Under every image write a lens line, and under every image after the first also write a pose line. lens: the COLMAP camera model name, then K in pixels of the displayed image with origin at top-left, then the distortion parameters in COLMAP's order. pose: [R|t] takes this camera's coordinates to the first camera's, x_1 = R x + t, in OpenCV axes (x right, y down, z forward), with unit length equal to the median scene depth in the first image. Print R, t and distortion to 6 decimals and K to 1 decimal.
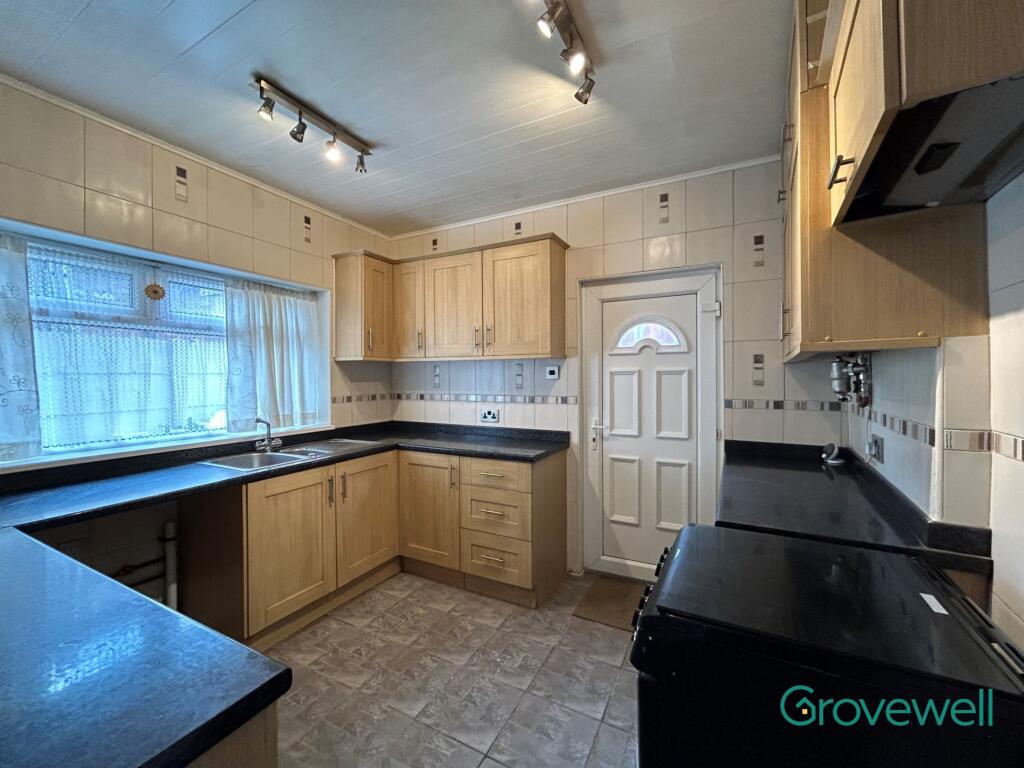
lens RADIAL K [[411.8, 0, 512.0], [0, 411.8, 384.0], [0, 0, 1]] dist [0.000322, -0.000018]
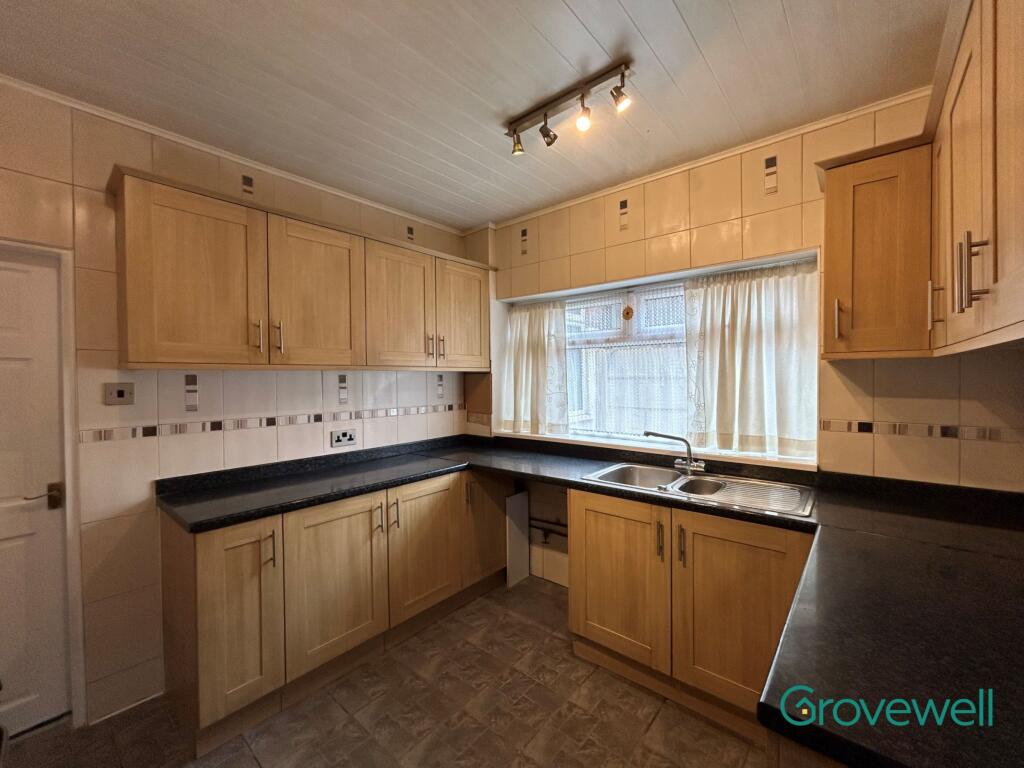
lens RADIAL K [[415.9, 0, 512.0], [0, 415.9, 384.0], [0, 0, 1]] dist [0.010817, 0.000150]
pose [[-0.214366, 0.022079, -0.976504, 0.290476], [-0.008357, 0.999666, 0.024437, -0.035050], [0.976718, 0.013400, -0.214110, 0.708791]]
